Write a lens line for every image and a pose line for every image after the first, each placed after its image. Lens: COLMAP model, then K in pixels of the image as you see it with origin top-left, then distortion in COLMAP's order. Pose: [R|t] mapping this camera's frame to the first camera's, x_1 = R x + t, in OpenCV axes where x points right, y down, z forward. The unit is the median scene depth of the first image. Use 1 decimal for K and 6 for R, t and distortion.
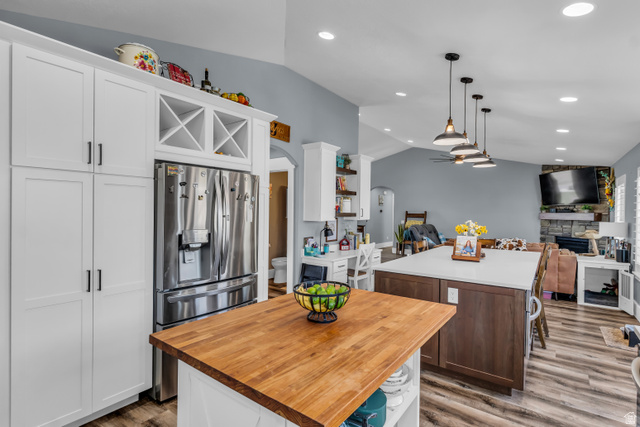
lens RADIAL K [[307.9, 0, 322.9], [0, 307.9, 212.3], [0, 0, 1]] dist [0.003187, 0.000290]
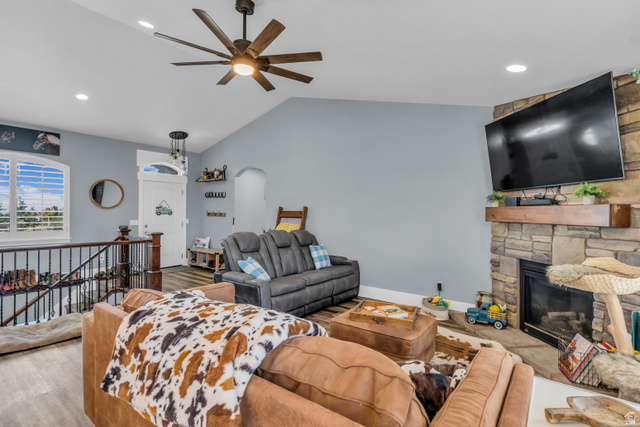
lens RADIAL K [[307.9, 0, 322.9], [0, 307.9, 212.3], [0, 0, 1]] dist [0.003187, 0.000290]
pose [[0.999924, -0.010081, -0.007065, 0.471472], [0.010126, 0.999928, 0.006410, 0.004461], [0.007000, -0.006481, 0.999954, 0.549460]]
